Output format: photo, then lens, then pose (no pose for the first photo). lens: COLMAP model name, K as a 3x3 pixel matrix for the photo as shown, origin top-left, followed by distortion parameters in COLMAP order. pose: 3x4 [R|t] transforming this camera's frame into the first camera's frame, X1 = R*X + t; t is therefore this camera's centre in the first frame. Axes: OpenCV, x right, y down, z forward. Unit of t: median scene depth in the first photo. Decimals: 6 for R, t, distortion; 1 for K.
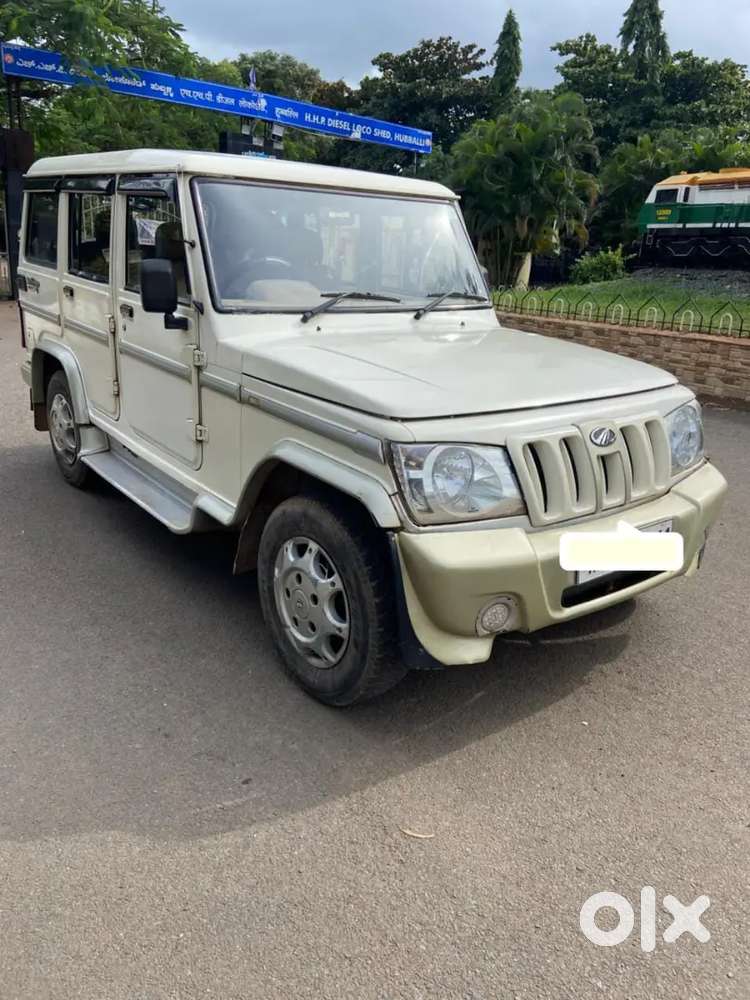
lens RADIAL K [[752.8, 0, 375.0], [0, 752.8, 500.0], [0, 0, 1]] dist [-0.001379, -0.002564]
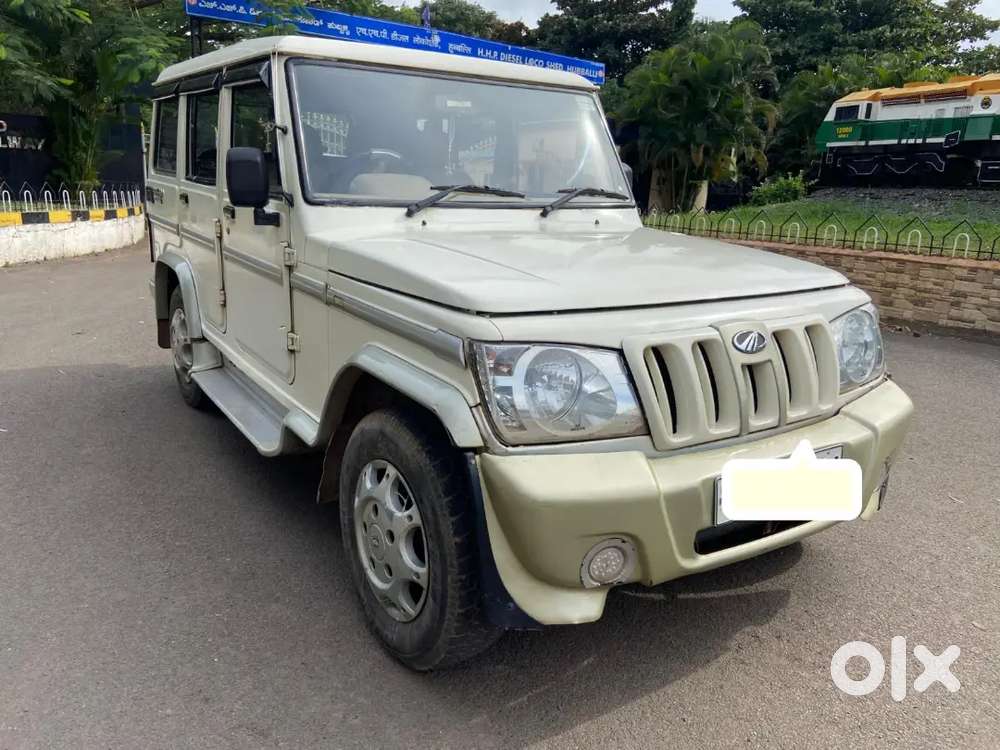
lens RADIAL K [[752.8, 0, 500.0], [0, 752.8, 375.0], [0, 0, 1]] dist [-0.001379, -0.002564]
pose [[0.996958, 0.008234, -0.077501, 0.082544], [-0.014359, 0.996786, -0.078812, 0.016470], [0.076603, 0.079685, 0.993872, 0.148633]]
